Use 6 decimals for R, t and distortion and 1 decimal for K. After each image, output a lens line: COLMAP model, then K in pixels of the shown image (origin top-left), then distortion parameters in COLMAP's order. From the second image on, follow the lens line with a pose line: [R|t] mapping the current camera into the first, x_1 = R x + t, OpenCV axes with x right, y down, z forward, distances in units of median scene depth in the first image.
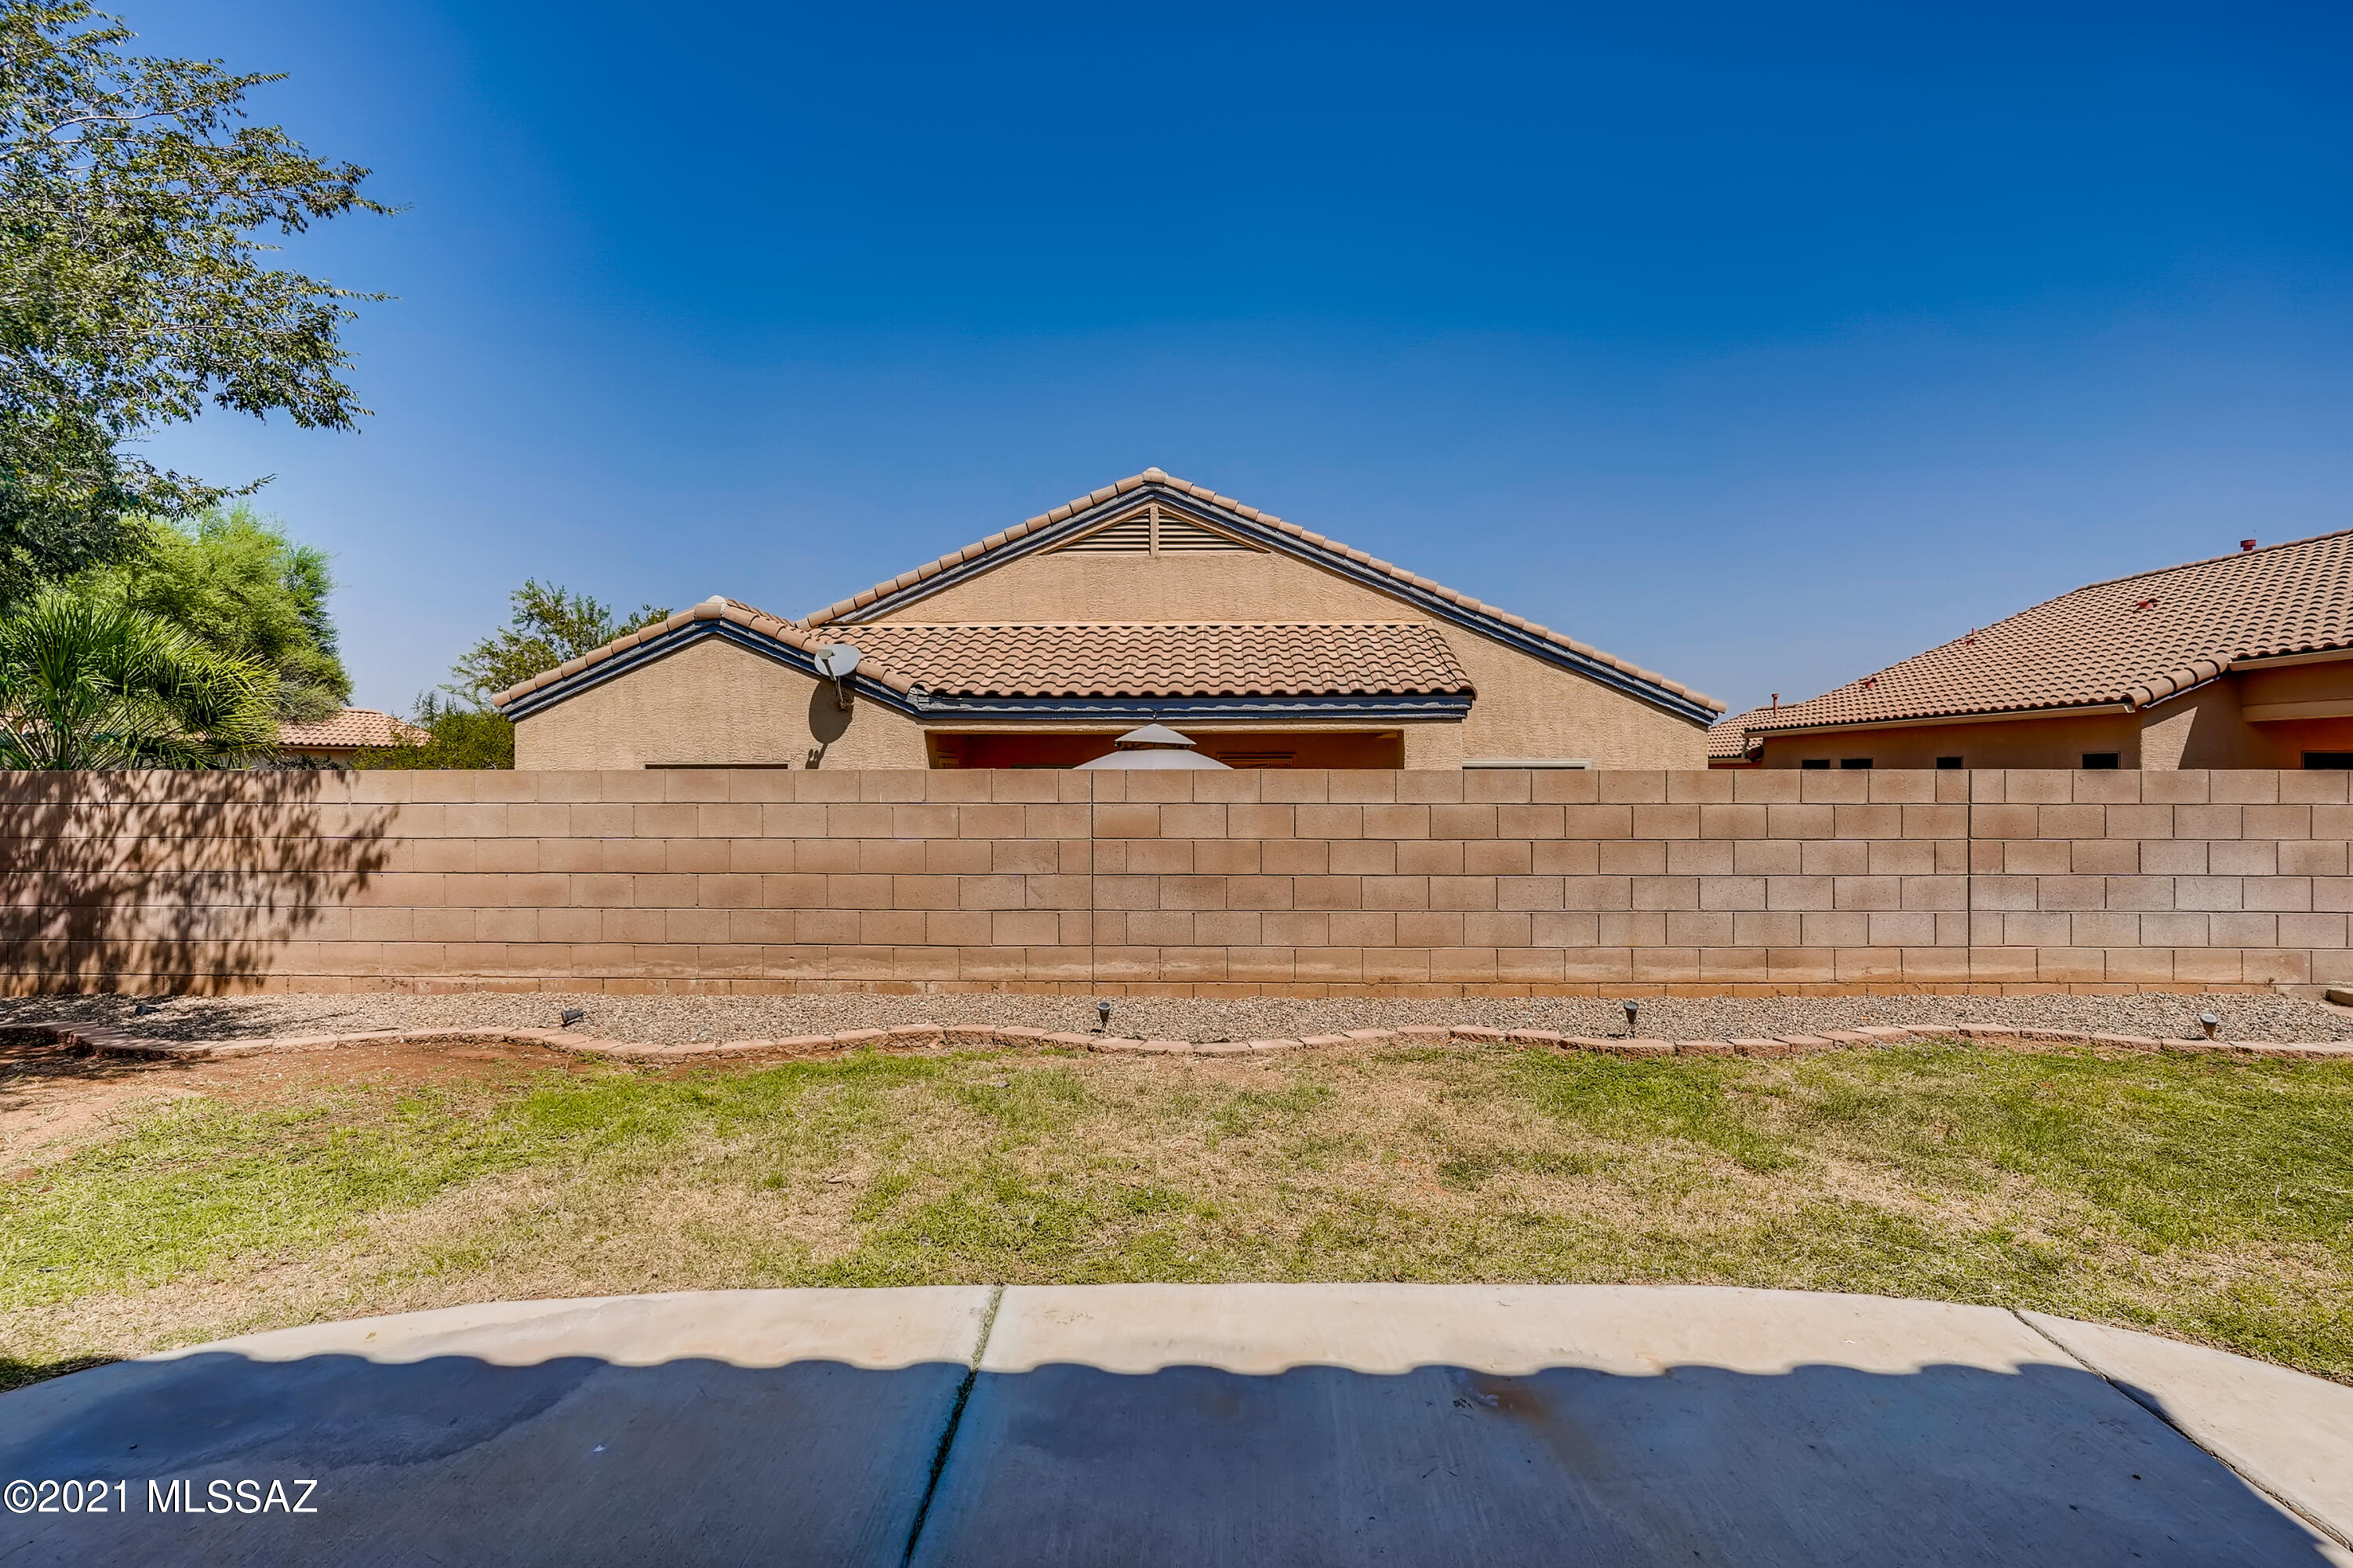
lens RADIAL K [[1171.1, 0, 1174.1], [0, 1171.1, 787.3], [0, 0, 1]] dist [-0.039706, 0.019448]
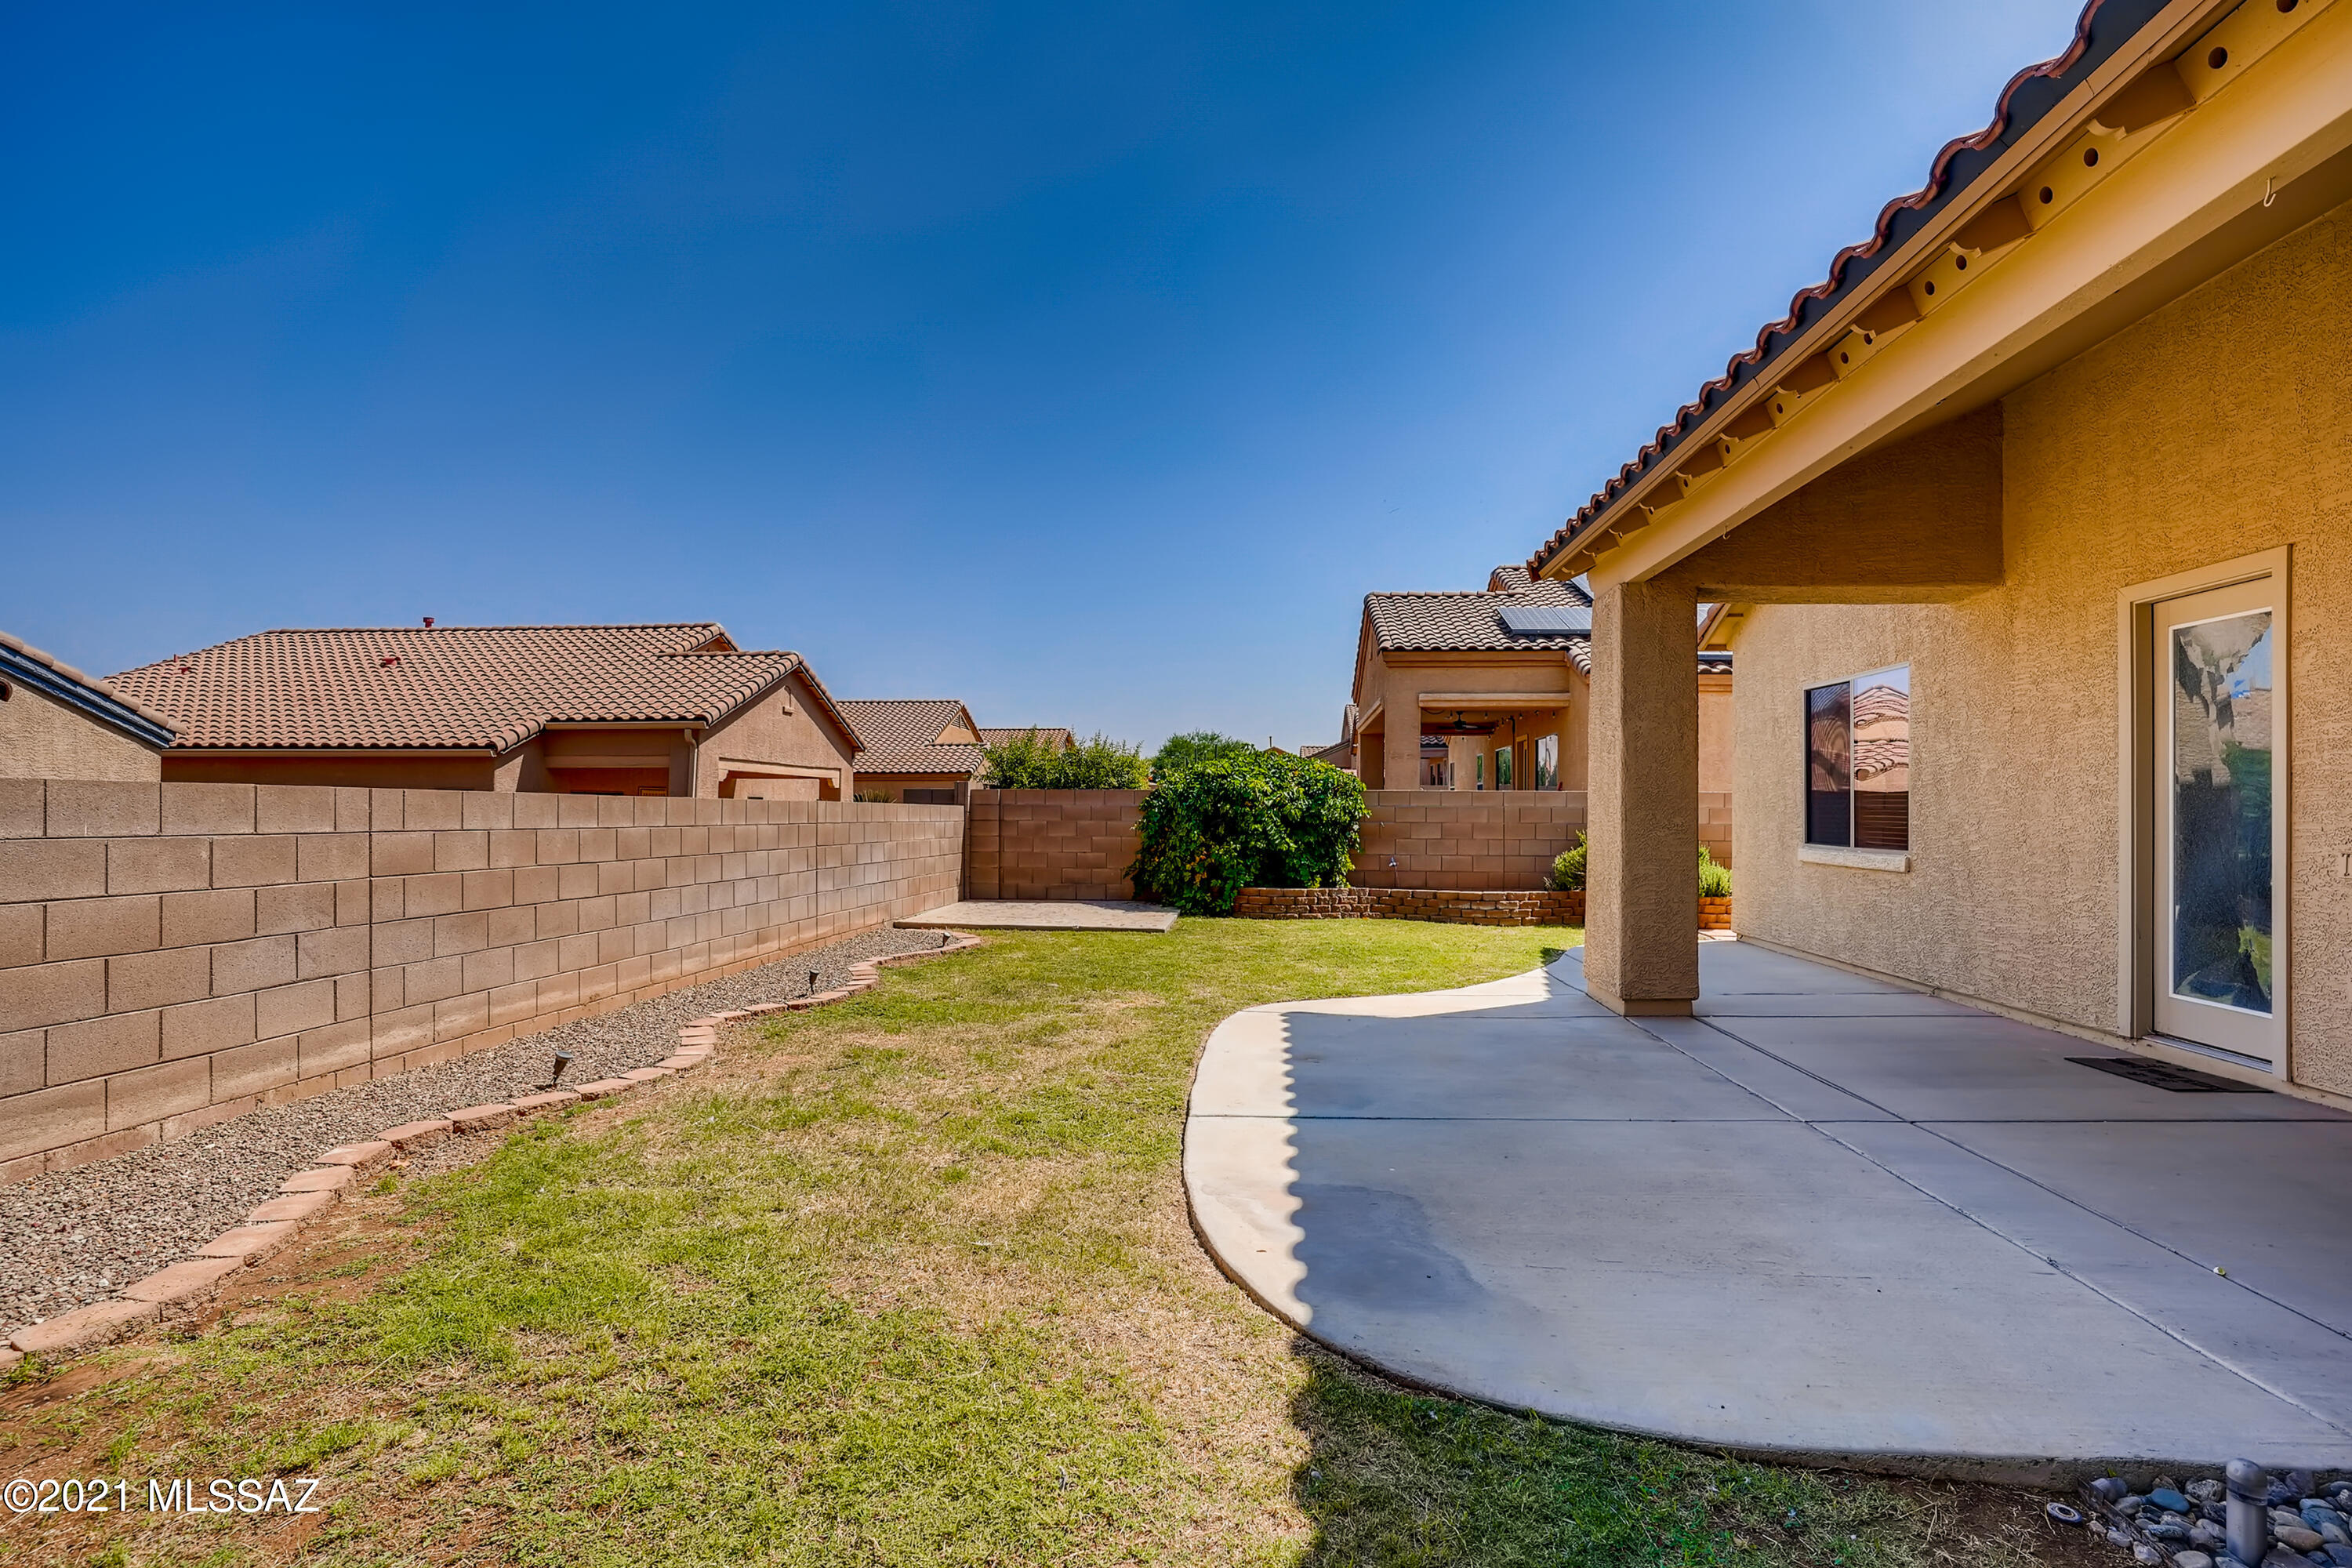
lens RADIAL K [[1170.6, 0, 1179.2], [0, 1170.6, 787.9], [0, 0, 1]] dist [-0.039706, 0.019448]
pose [[0.045185, 0.021375, 0.998750, -0.806862], [0.008899, 0.999723, -0.021799, 0.005782], [-0.998939, 0.009873, 0.044982, 0.425432]]
